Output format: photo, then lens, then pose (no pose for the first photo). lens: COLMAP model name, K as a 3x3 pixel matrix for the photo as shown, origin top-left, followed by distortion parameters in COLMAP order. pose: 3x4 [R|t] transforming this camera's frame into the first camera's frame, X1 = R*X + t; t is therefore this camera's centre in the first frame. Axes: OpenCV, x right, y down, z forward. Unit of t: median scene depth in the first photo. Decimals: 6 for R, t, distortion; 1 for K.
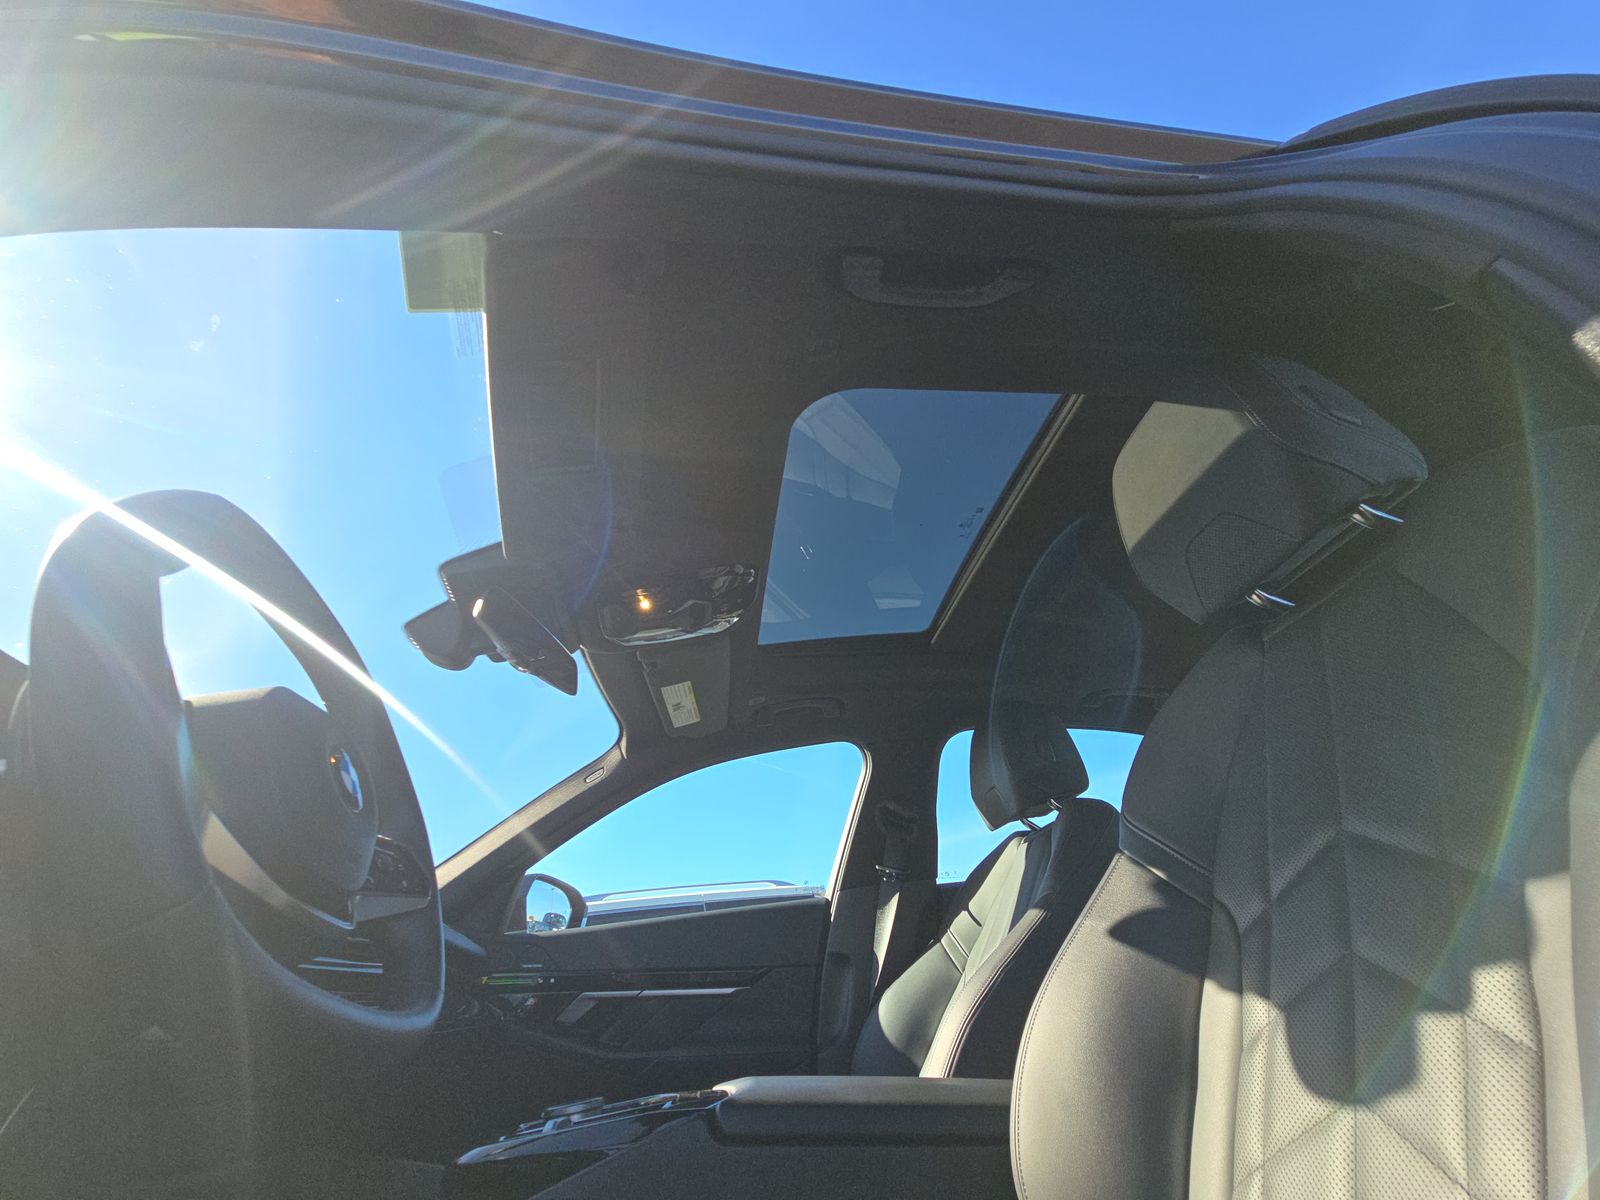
lens RADIAL K [[645.4, 0, 796.3], [0, 645.4, 598.3], [0, 0, 1]] dist [0.001933, -0.006158]
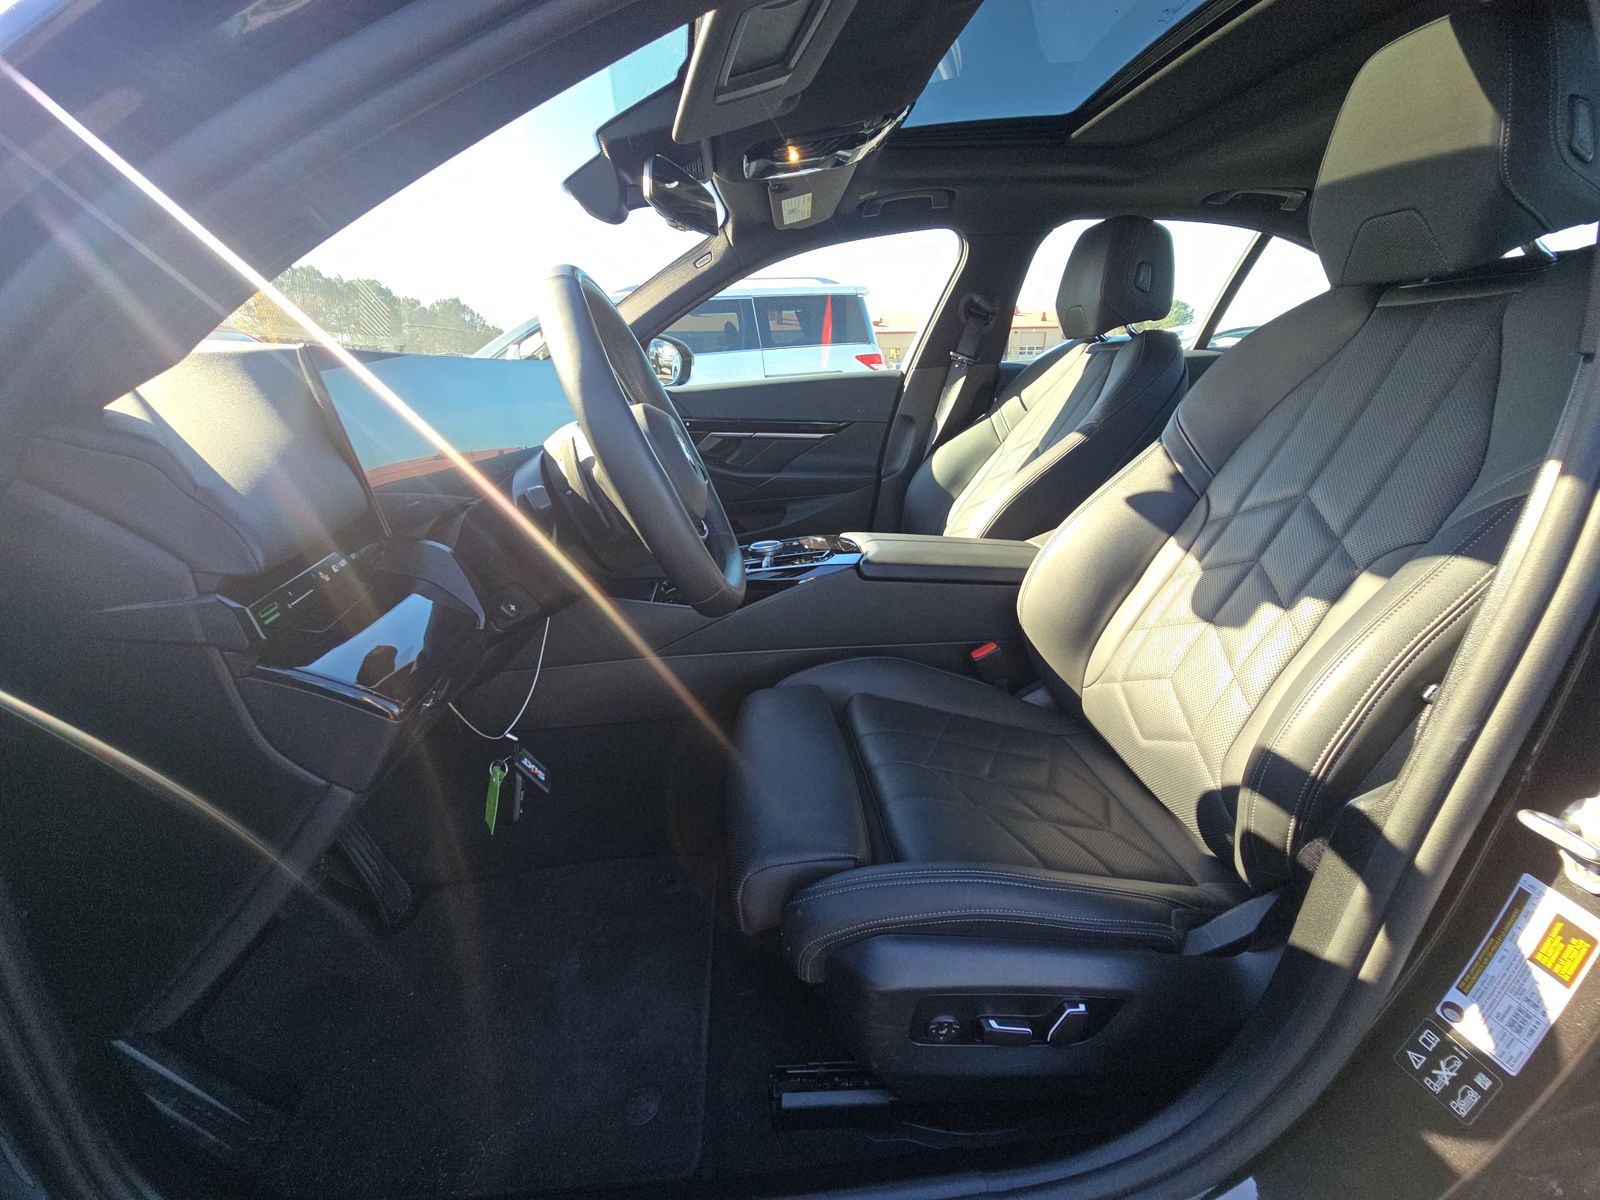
lens RADIAL K [[645.4, 0, 794.5], [0, 645.4, 605.4], [0, 0, 1]] dist [0.001933, -0.006158]
pose [[0.997828, 0.065082, -0.010203, -0.122776], [-0.031157, 0.602694, 0.797364, -0.241449], [0.058043, -0.795314, 0.603413, -0.076756]]
